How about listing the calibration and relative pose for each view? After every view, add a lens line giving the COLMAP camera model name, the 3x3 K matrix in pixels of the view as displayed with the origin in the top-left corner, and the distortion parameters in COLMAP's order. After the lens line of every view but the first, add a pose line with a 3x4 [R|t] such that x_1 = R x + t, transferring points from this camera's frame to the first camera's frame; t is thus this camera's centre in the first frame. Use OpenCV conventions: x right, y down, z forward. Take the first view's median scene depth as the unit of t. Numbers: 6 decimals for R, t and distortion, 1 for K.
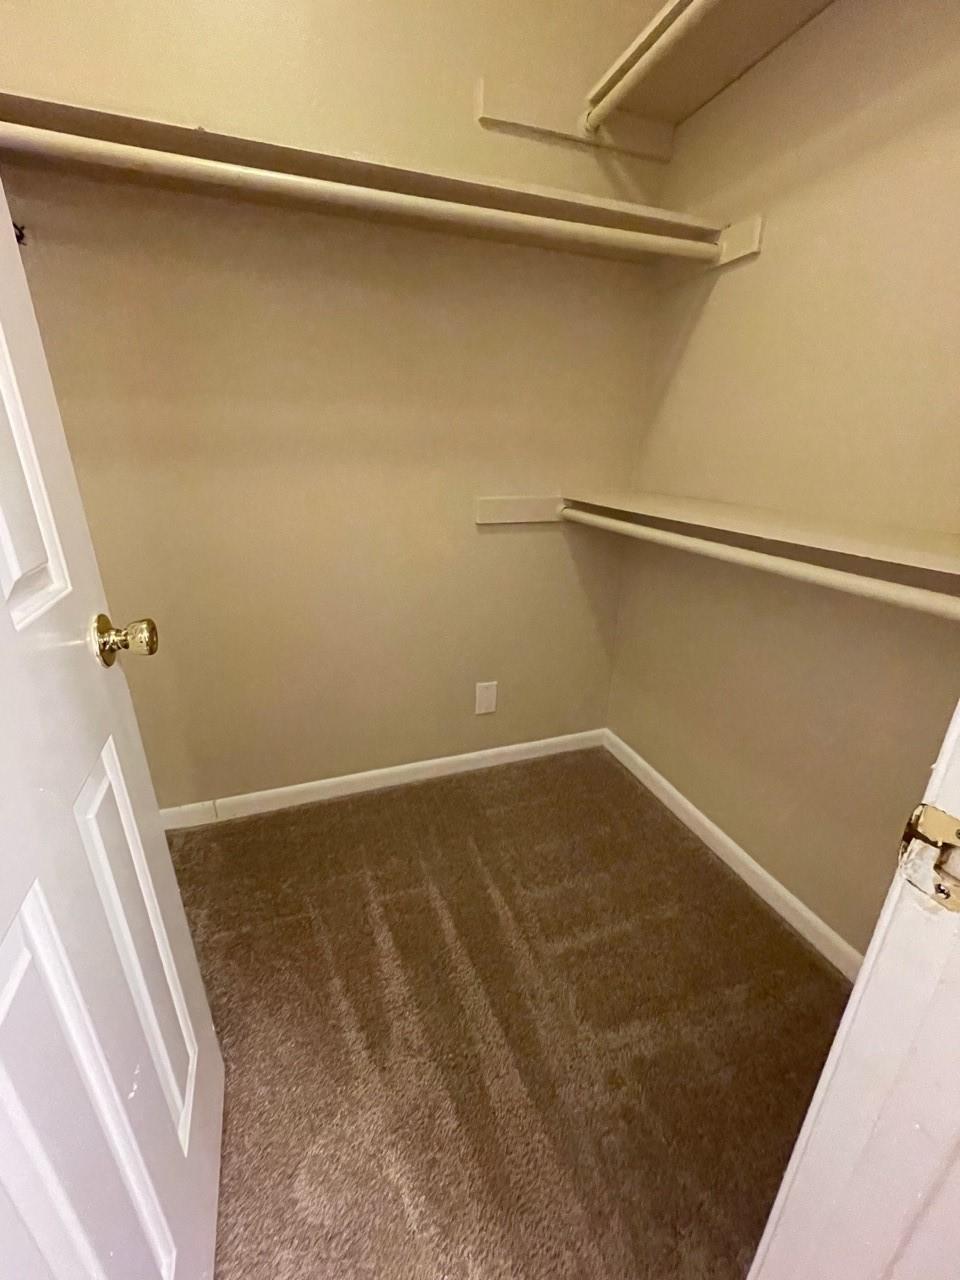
lens RADIAL K [[519.6, 0, 482.2], [0, 519.6, 633.6], [0, 0, 1]] dist [-0.000574, -0.000593]
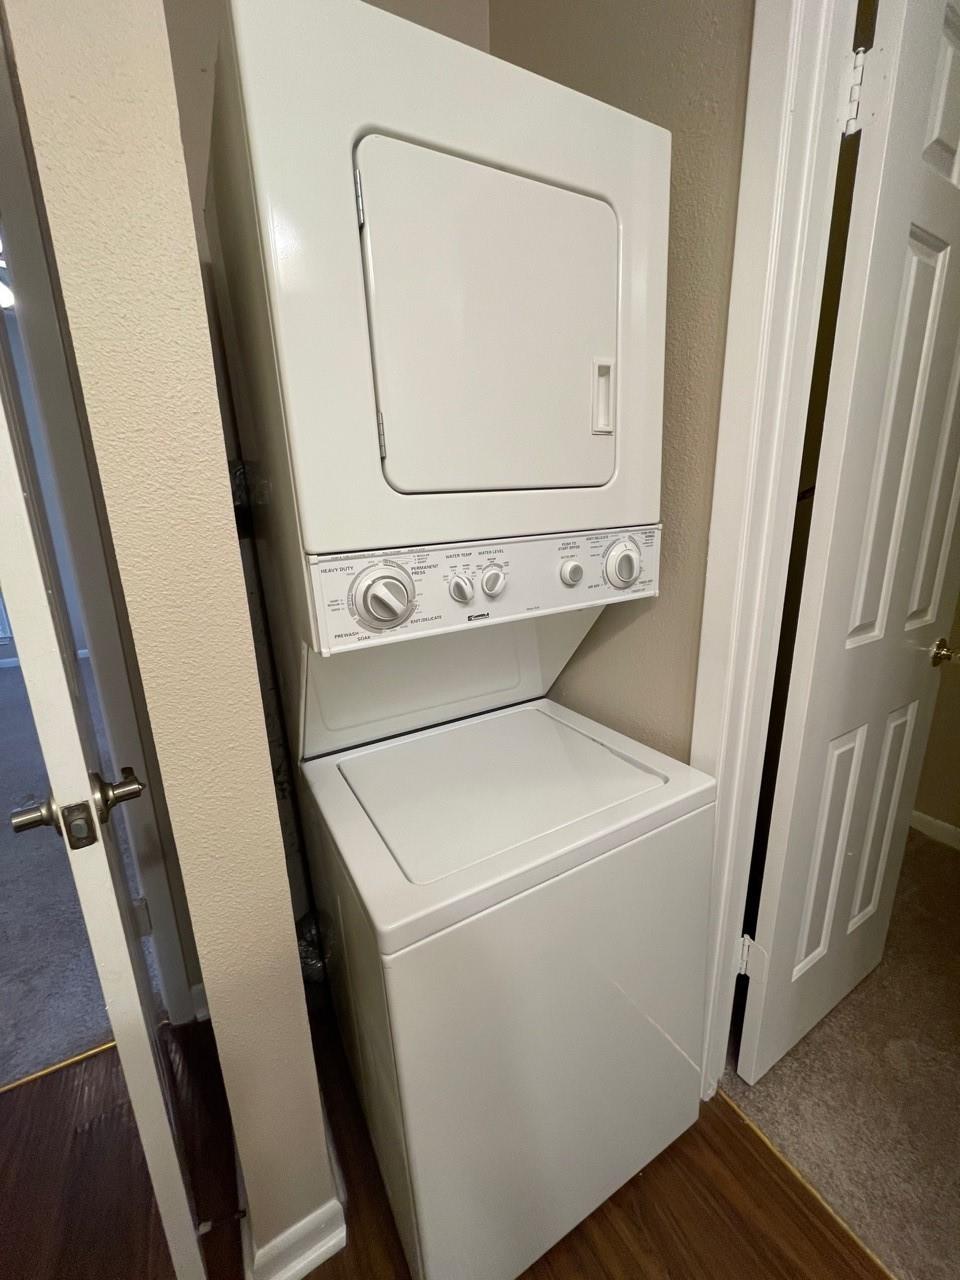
lens RADIAL K [[519.6, 0, 484.9], [0, 519.6, 633.5], [0, 0, 1]] dist [-0.000574, -0.000593]
pose [[0.165067, 0.238721, -0.956956, 0.766521], [-0.318998, 0.931037, 0.177230, 0.139468], [0.933270, 0.276012, 0.229835, -0.961178]]
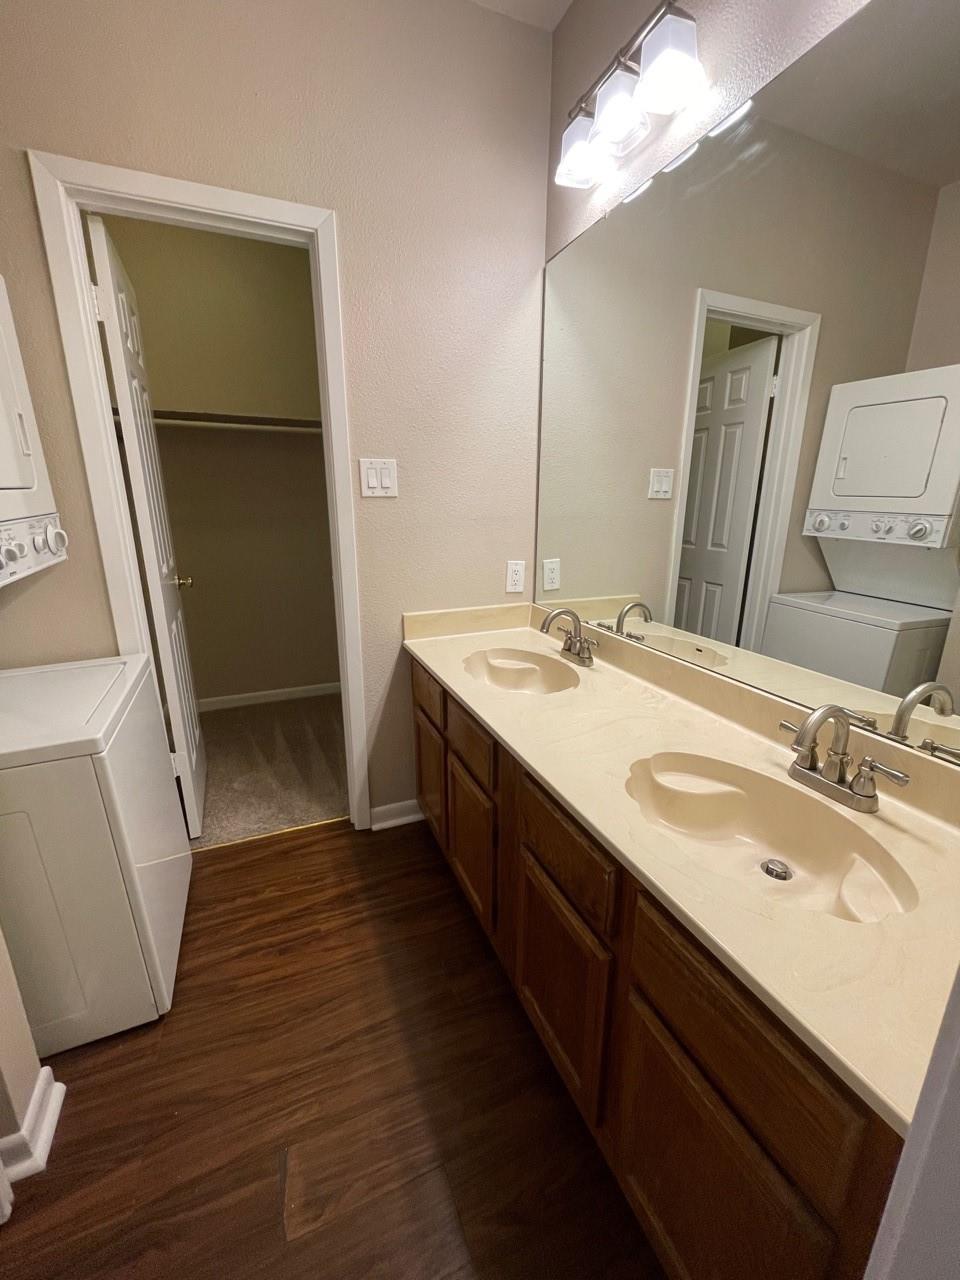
lens RADIAL K [[519.6, 0, 476.3], [0, 519.6, 637.8], [0, 0, 1]] dist [-0.000574, -0.000593]
pose [[0.999056, -0.019604, 0.038769, 1.141292], [0.022875, 0.996050, -0.085802, 0.738807], [-0.036934, 0.086608, 0.995558, -2.550391]]
